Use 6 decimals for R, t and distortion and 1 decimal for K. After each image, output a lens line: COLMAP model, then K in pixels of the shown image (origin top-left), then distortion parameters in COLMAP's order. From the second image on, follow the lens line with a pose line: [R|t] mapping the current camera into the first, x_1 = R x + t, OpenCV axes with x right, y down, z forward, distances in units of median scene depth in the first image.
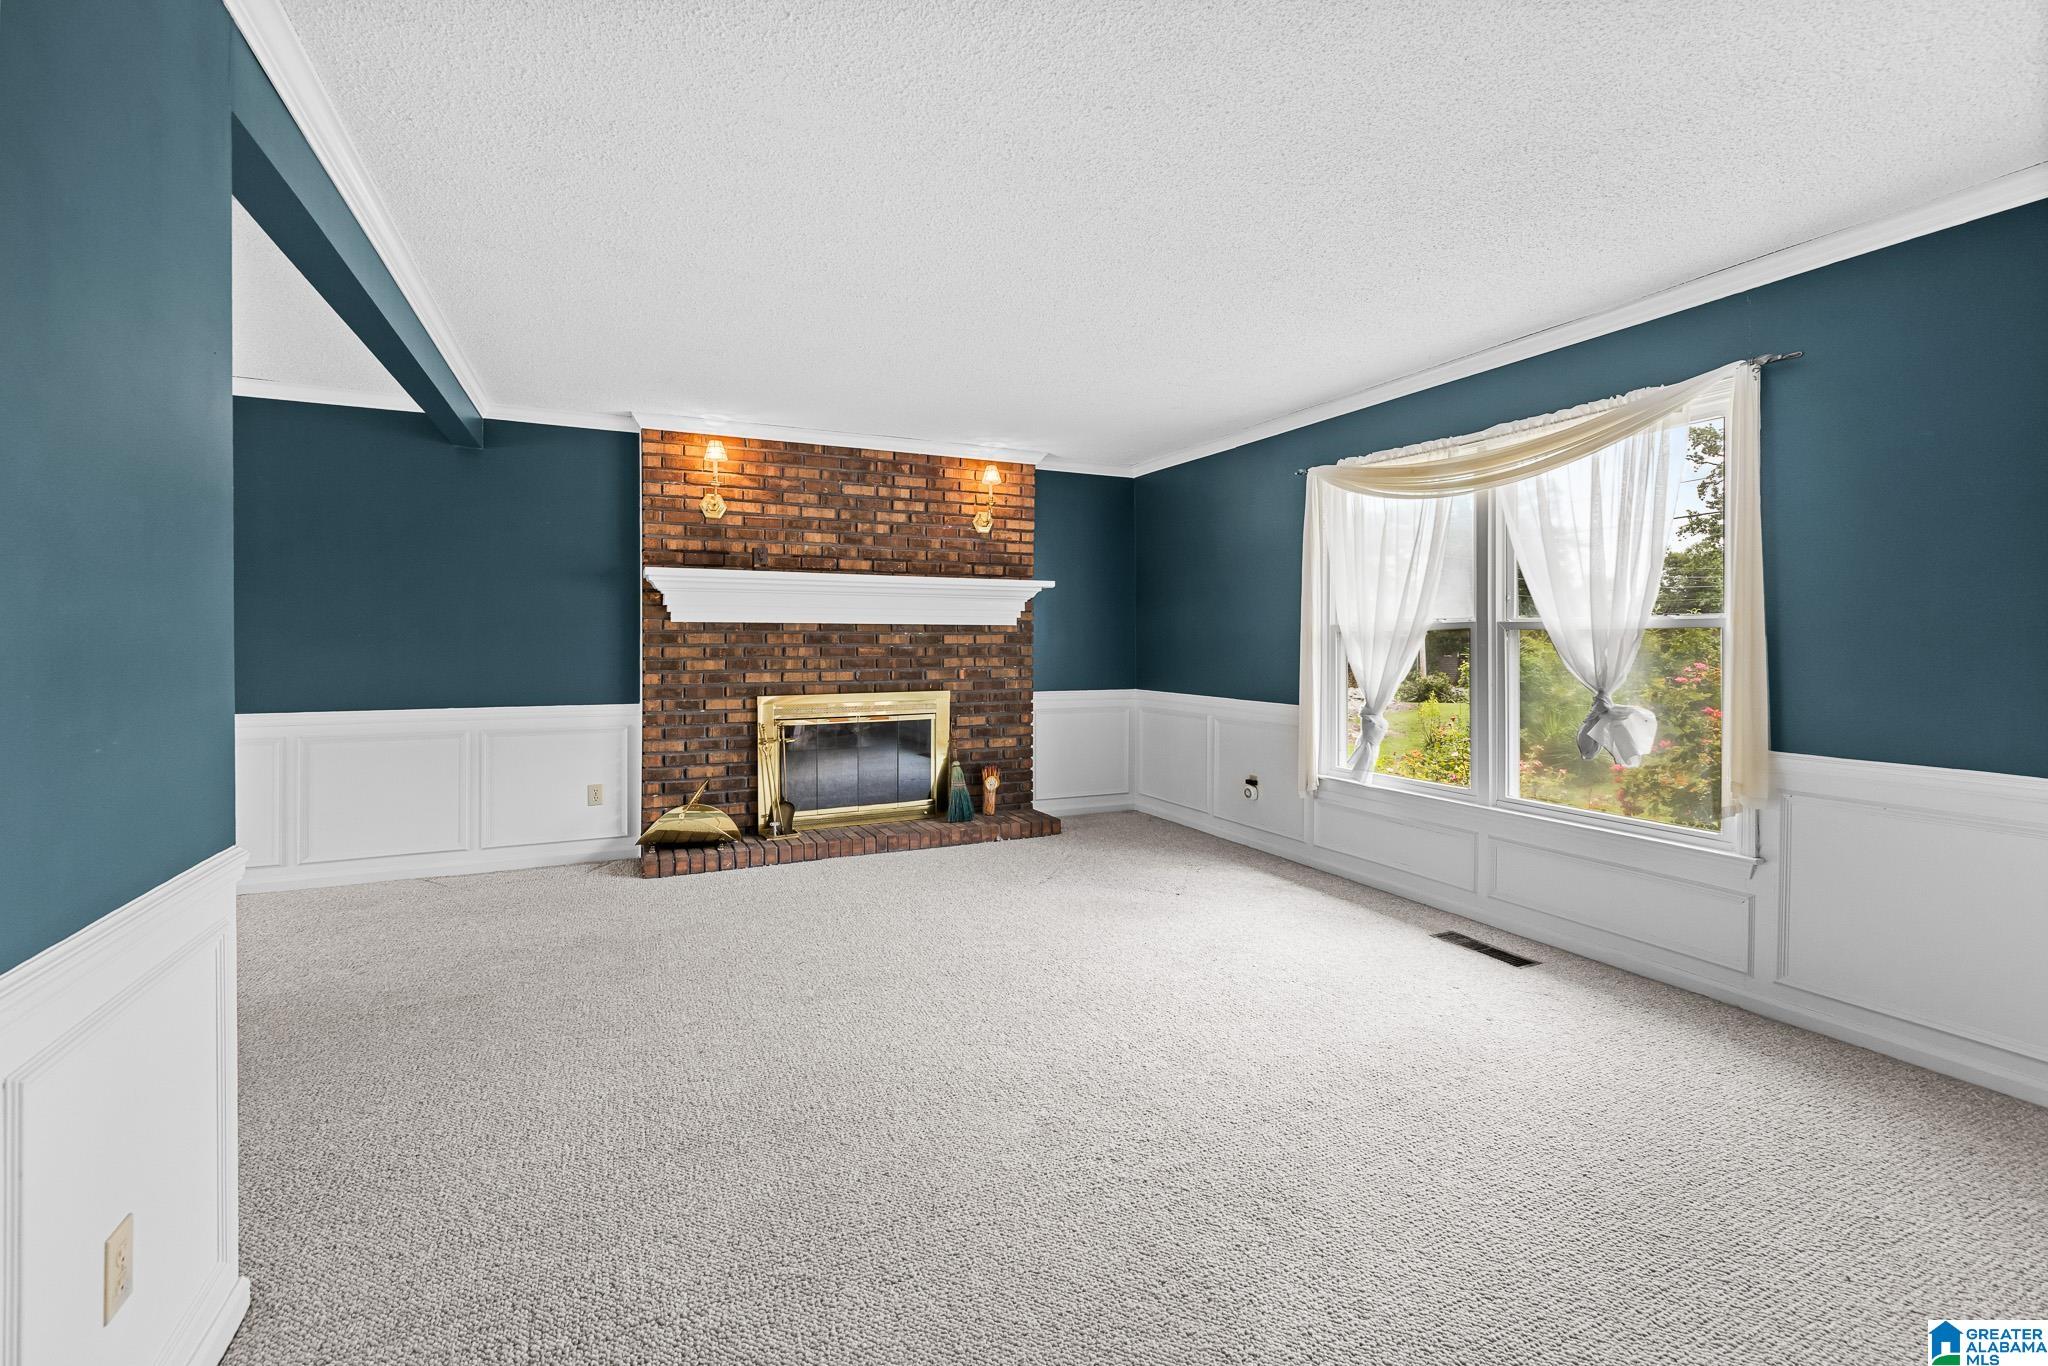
lens RADIAL K [[869.3, 0, 998.6], [0, 869.3, 640.1], [0, 0, 1]] dist [0.010179, -0.000019]
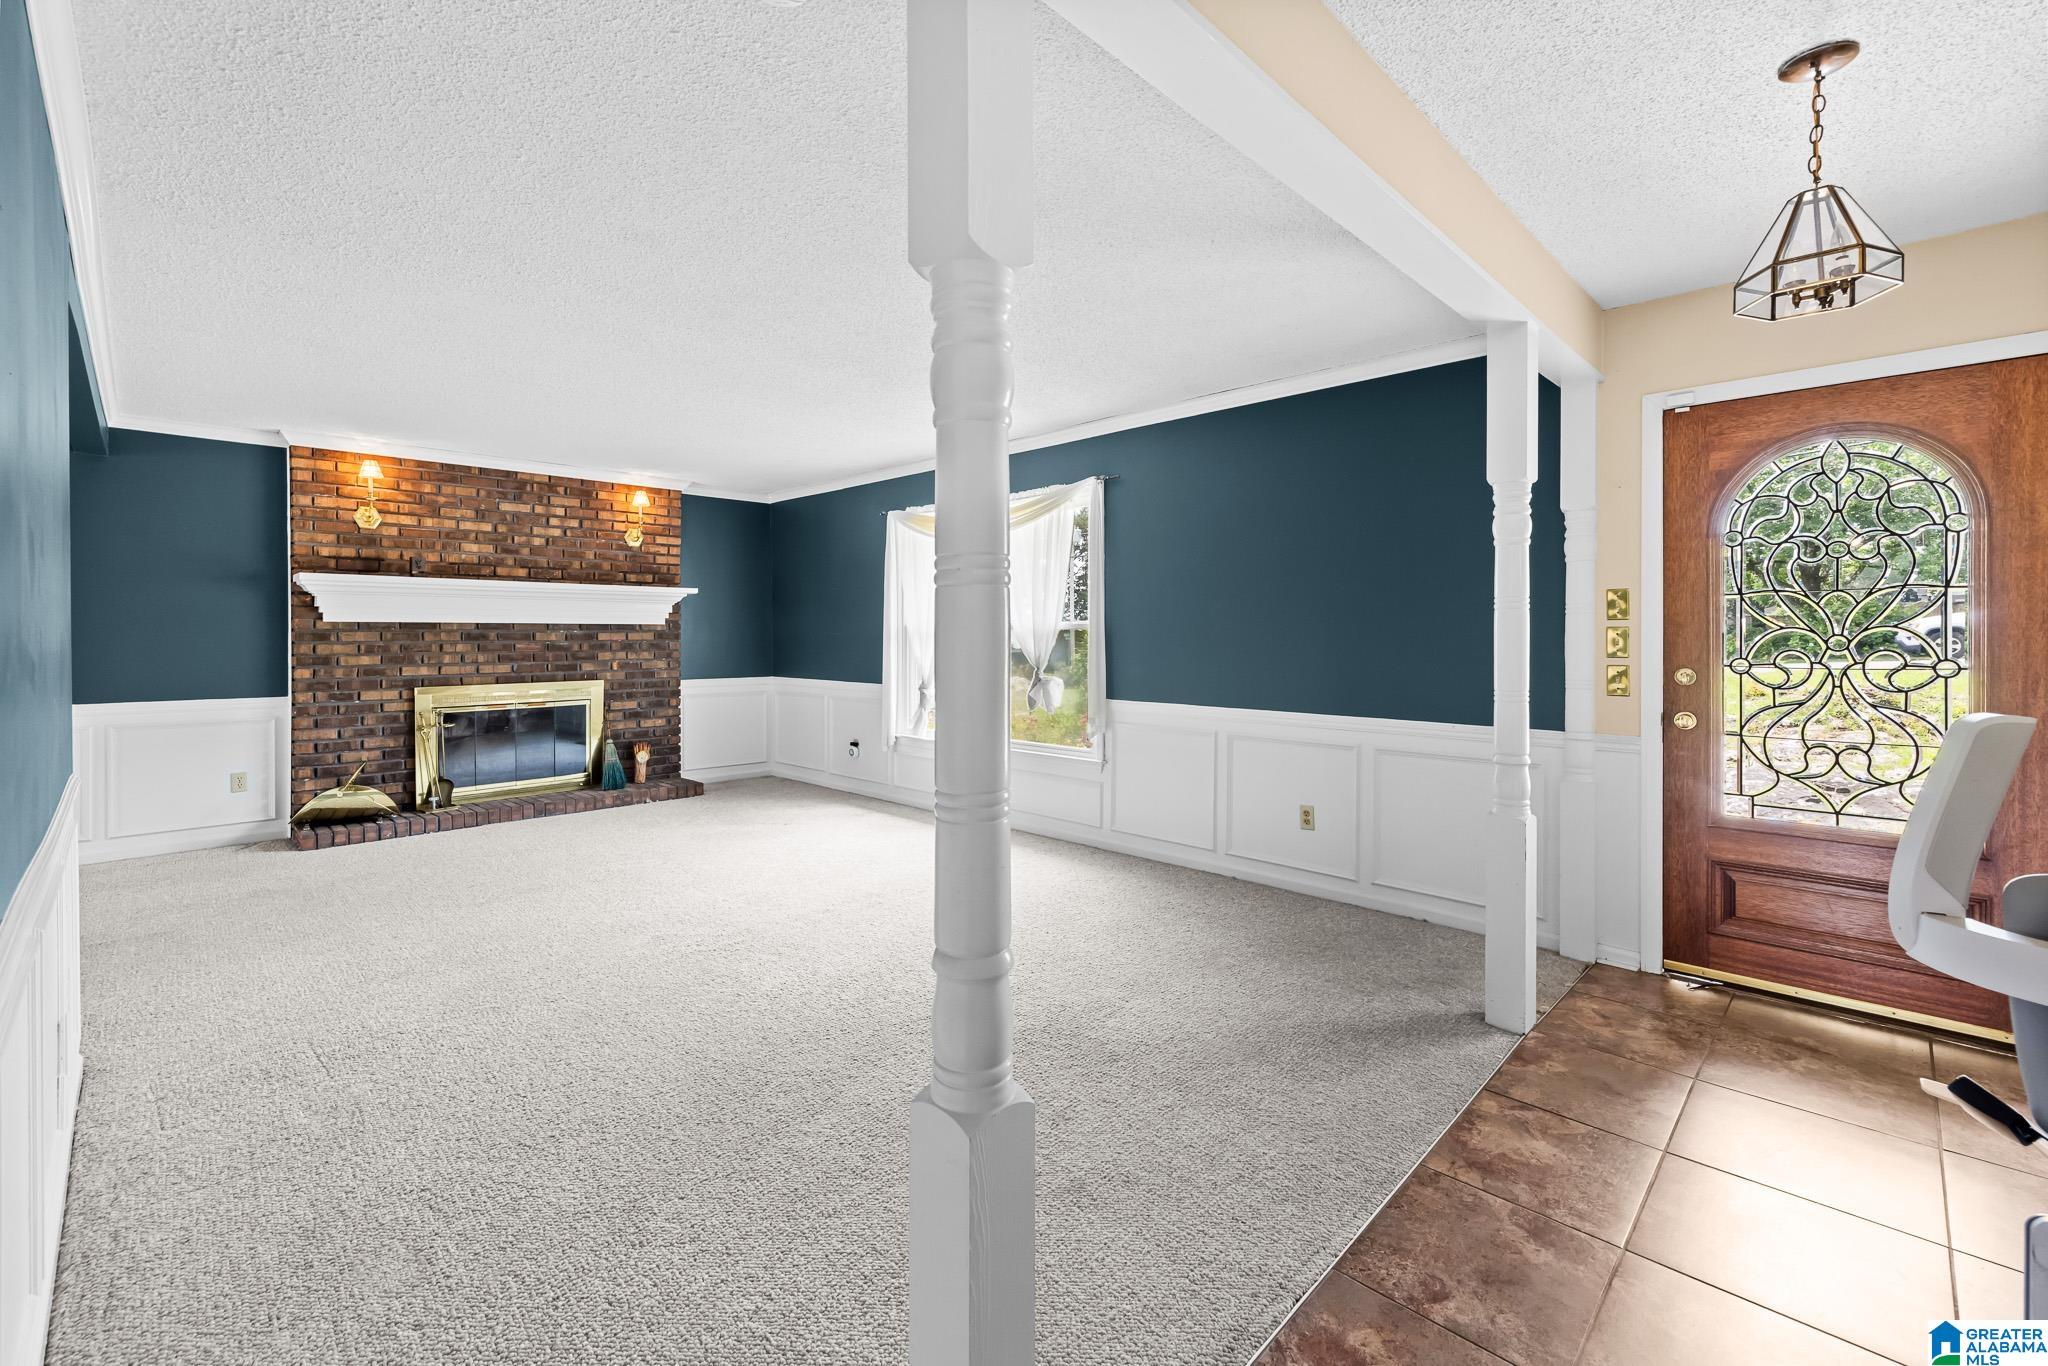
lens RADIAL K [[869.3, 0, 998.6], [0, 869.3, 640.1], [0, 0, 1]] dist [0.010179, -0.000019]
pose [[0.937273, -0.004306, 0.348571, 0.037720], [0.002353, 0.999979, 0.006025, -0.001958], [-0.348589, -0.004827, 0.937263, -0.322321]]
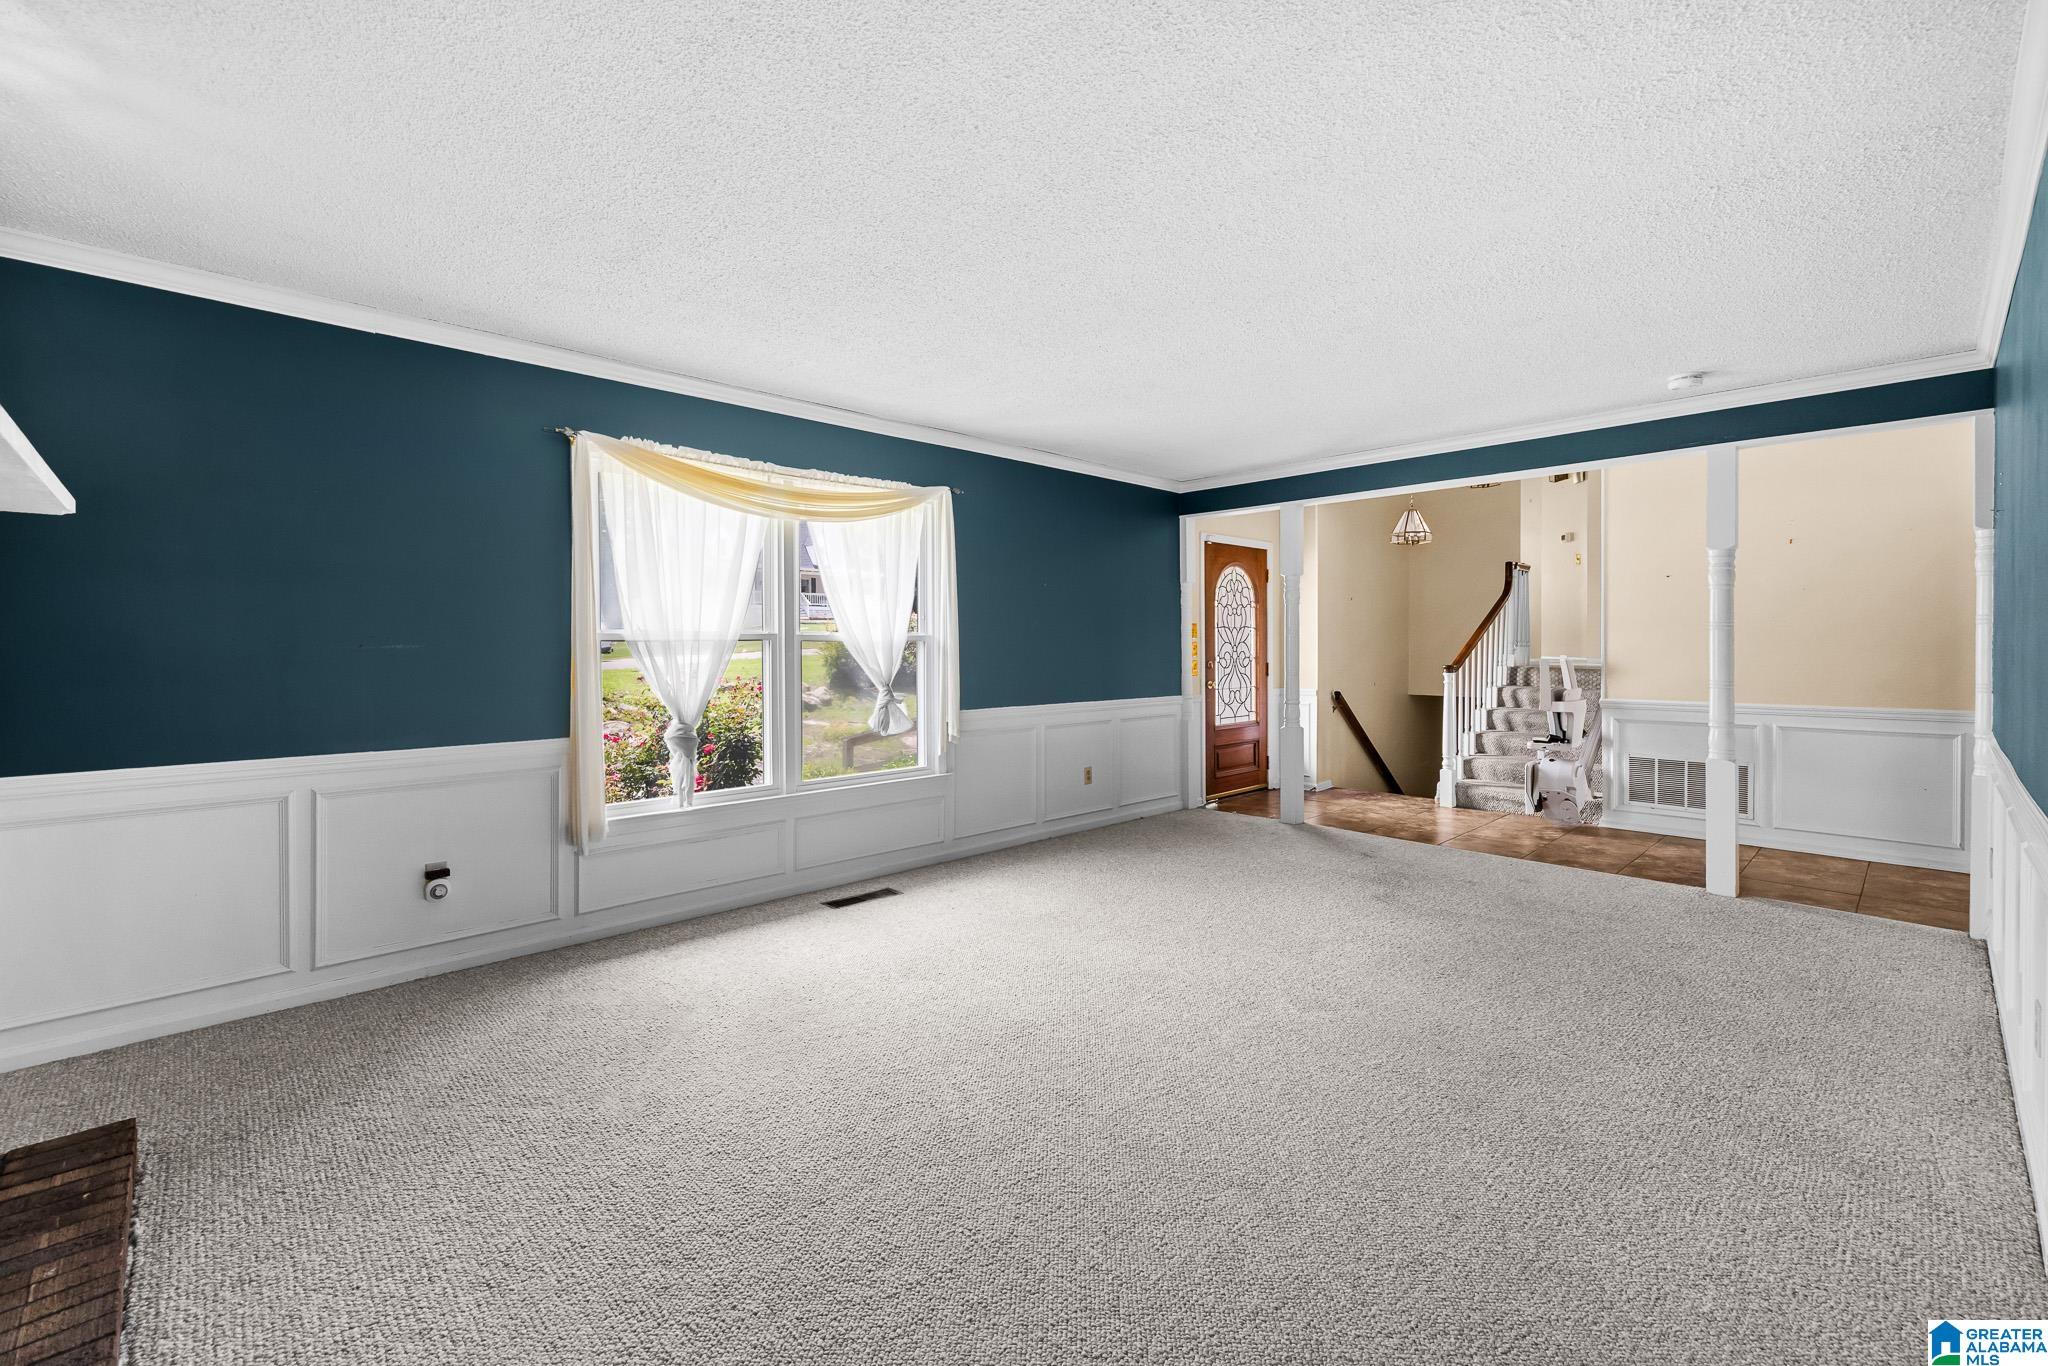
lens RADIAL K [[869.3, 0, 998.6], [0, 869.3, 640.1], [0, 0, 1]] dist [0.010179, -0.000019]
pose [[-0.323639, 0.000628, 0.946181, -0.466699], [0.000560, 1.000000, -0.000473, -0.009081], [-0.946181, 0.000377, -0.323639, 0.840777]]
